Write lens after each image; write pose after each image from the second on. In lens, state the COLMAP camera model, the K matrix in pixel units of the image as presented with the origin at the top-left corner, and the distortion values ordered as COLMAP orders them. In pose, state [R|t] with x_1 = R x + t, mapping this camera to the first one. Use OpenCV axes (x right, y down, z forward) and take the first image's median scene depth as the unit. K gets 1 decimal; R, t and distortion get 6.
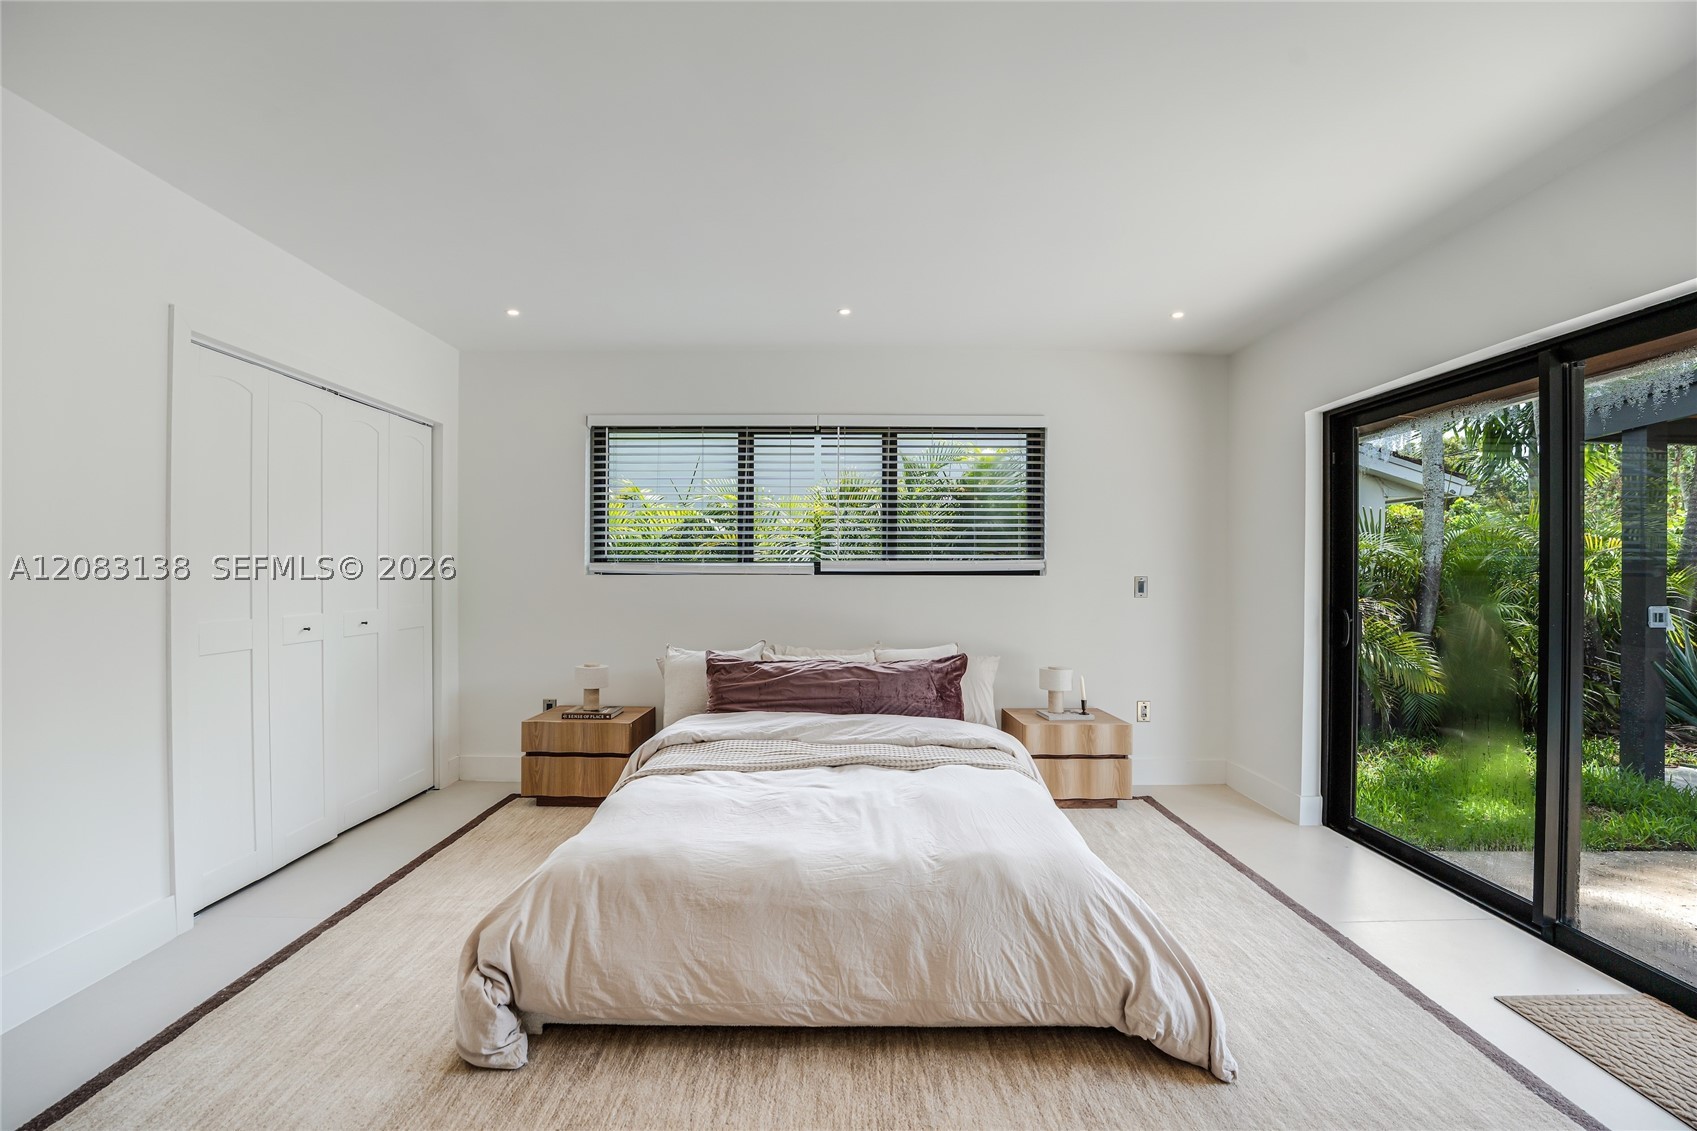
lens RADIAL K [[688.8, 0, 848.0], [0, 688.8, 575.8], [0, 0, 1]] dist [-0.027908, 0.002501]
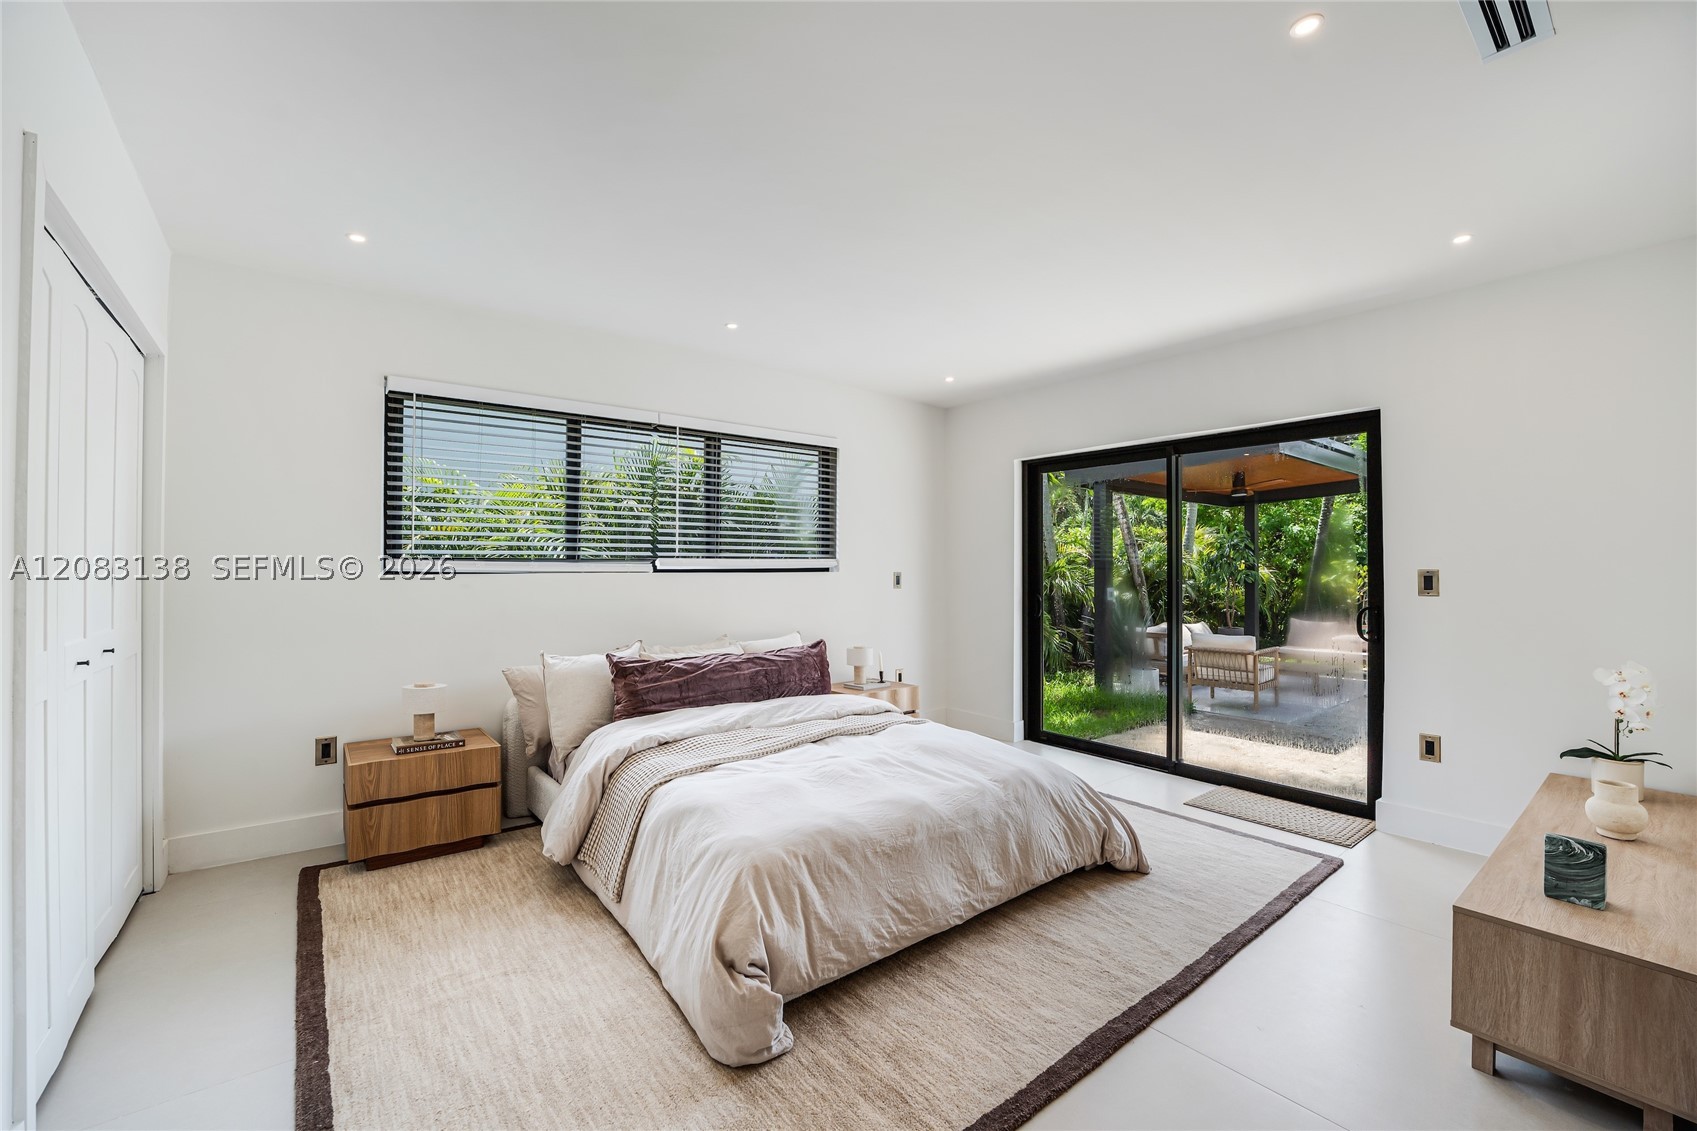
lens RADIAL K [[688.8, 0, 844.3], [0, 688.8, 558.6], [0, 0, 1]] dist [-0.027908, 0.002501]
pose [[0.789772, 0.005078, 0.613380, -0.697566], [0.005139, 0.999876, -0.014894, -0.008279], [-0.613379, 0.014915, 0.789648, 0.069771]]
